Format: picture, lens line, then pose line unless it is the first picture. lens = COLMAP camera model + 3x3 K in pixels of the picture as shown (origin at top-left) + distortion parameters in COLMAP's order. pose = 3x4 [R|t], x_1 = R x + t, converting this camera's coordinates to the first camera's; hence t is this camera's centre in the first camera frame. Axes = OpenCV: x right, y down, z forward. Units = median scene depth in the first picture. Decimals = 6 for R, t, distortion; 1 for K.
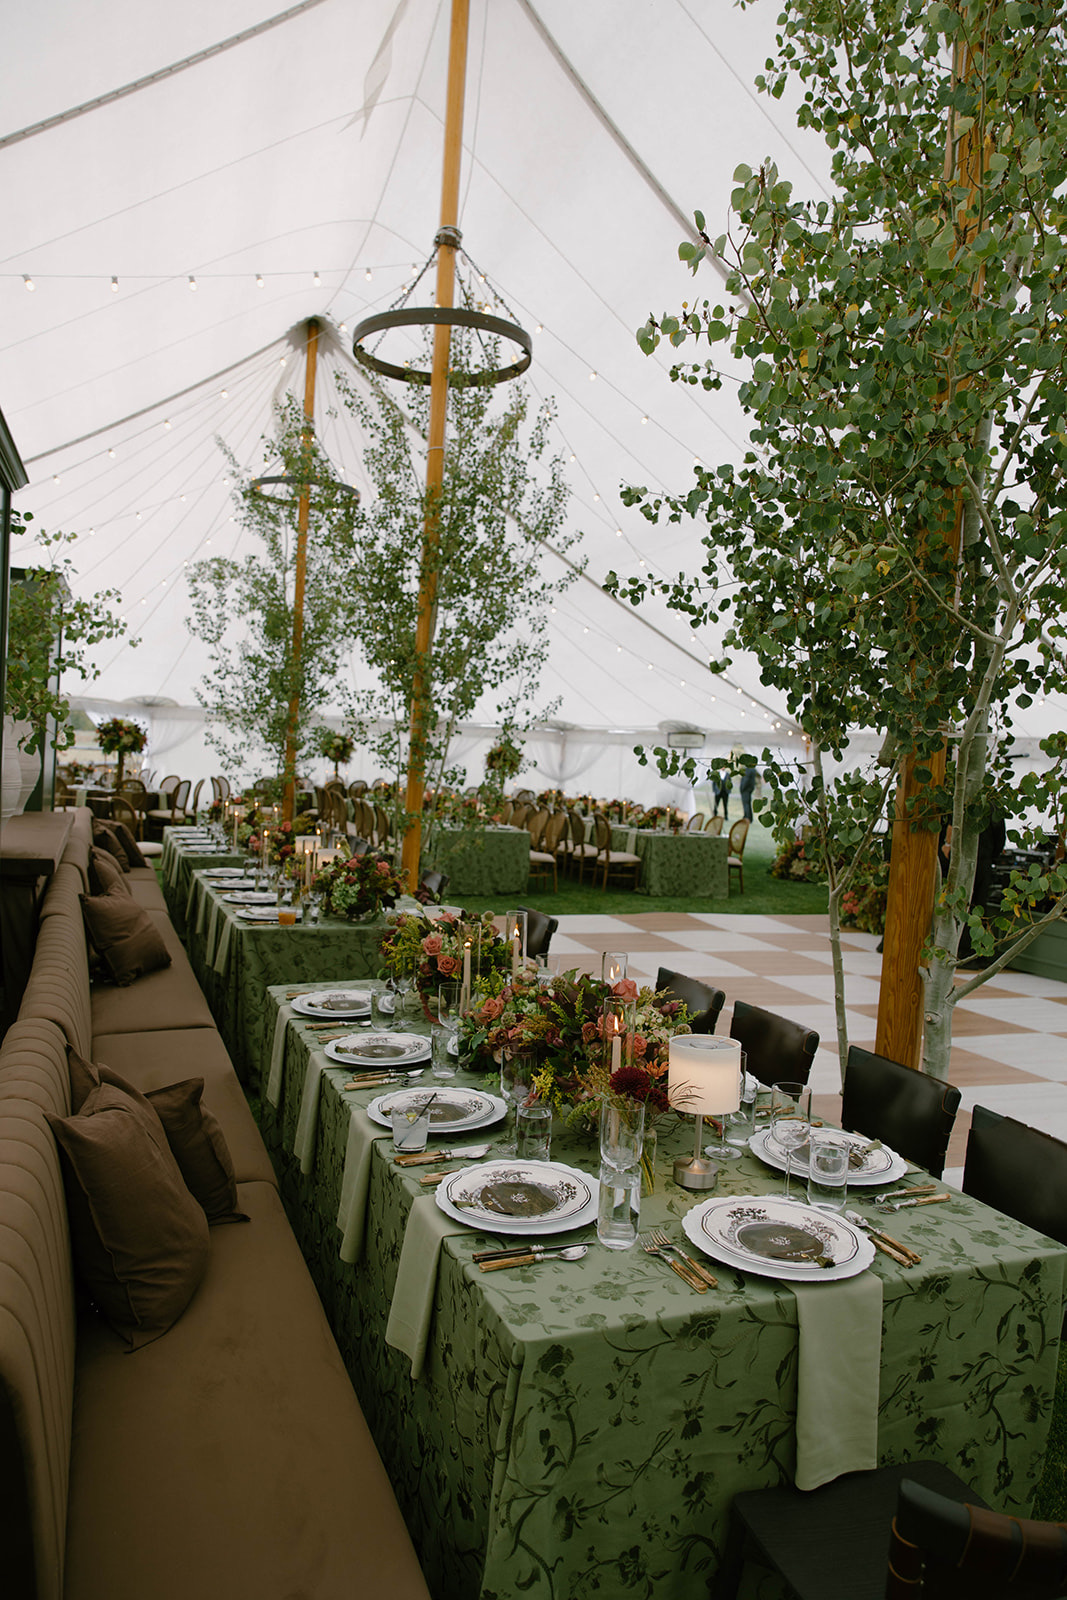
lens RADIAL K [[1070.9, 0, 535.2], [0, 1070.9, 799.6], [0, 0, 1]] dist [-0.006616, -0.000505]
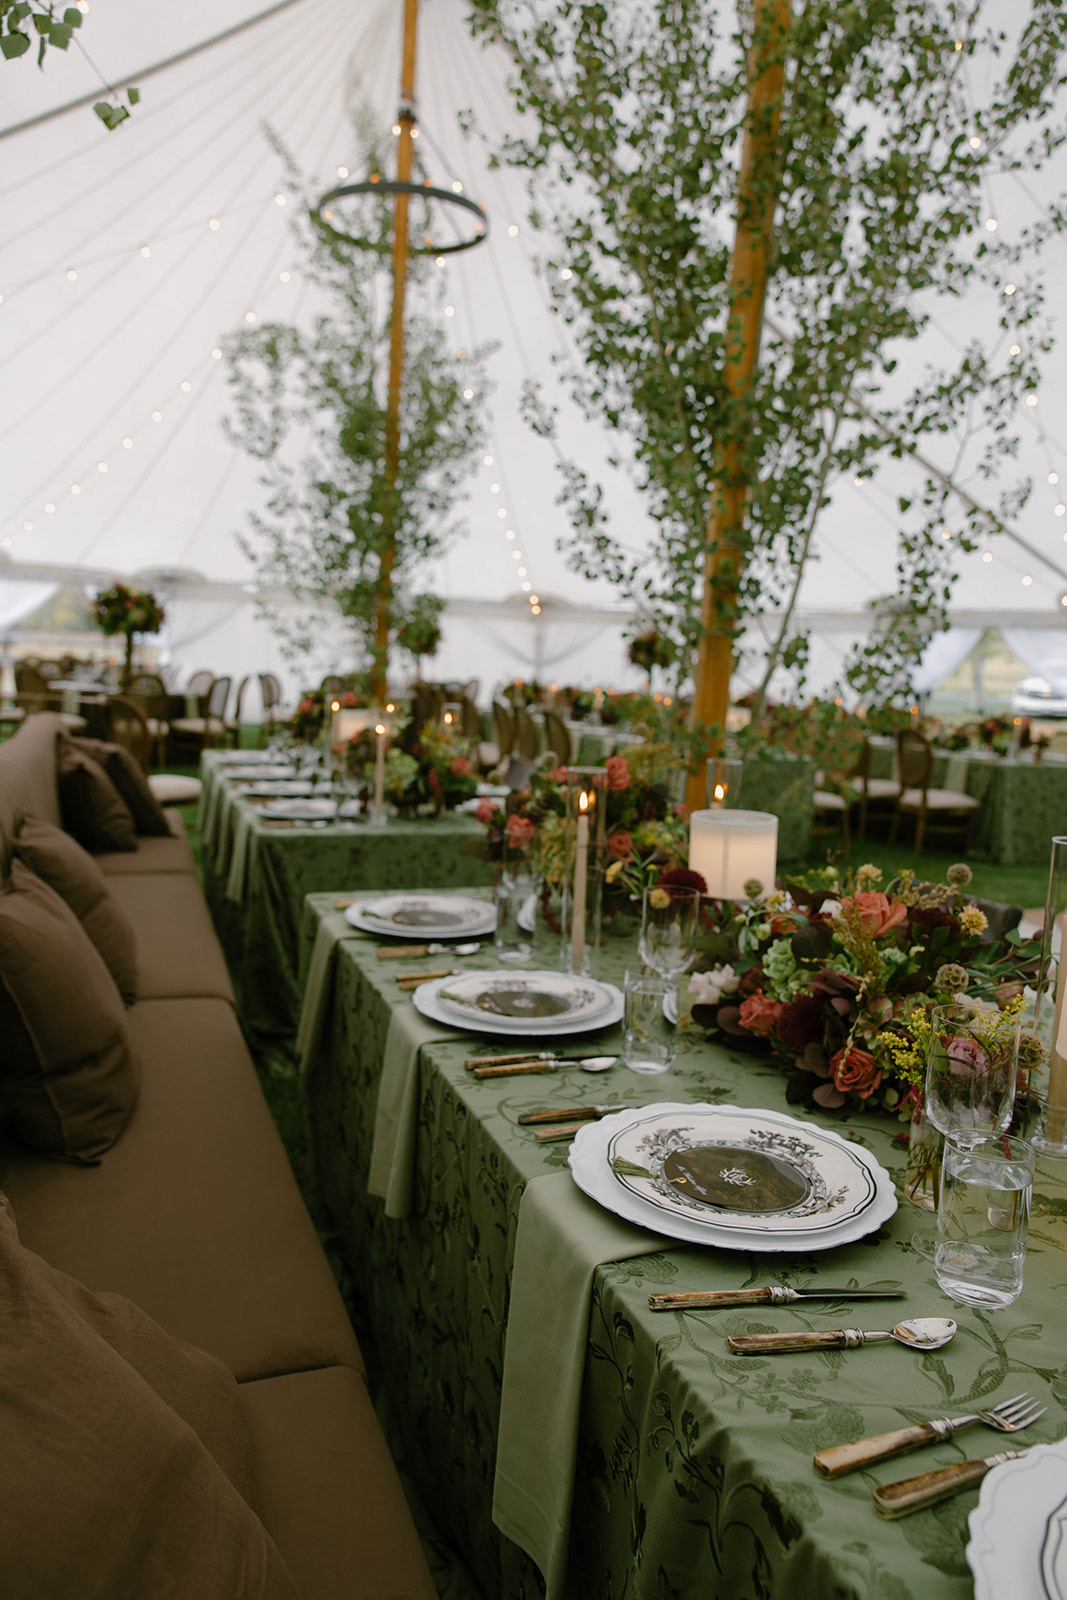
lens RADIAL K [[1163.5, 0, 531.3], [0, 1163.5, 800.1], [0, 0, 1]] dist [0.007674, 0.001111]
pose [[0.998909, 0.005417, -0.046375, -0.106837], [-0.001768, 0.996923, 0.078367, 0.002671], [0.046657, -0.078199, 0.995845, 0.293104]]
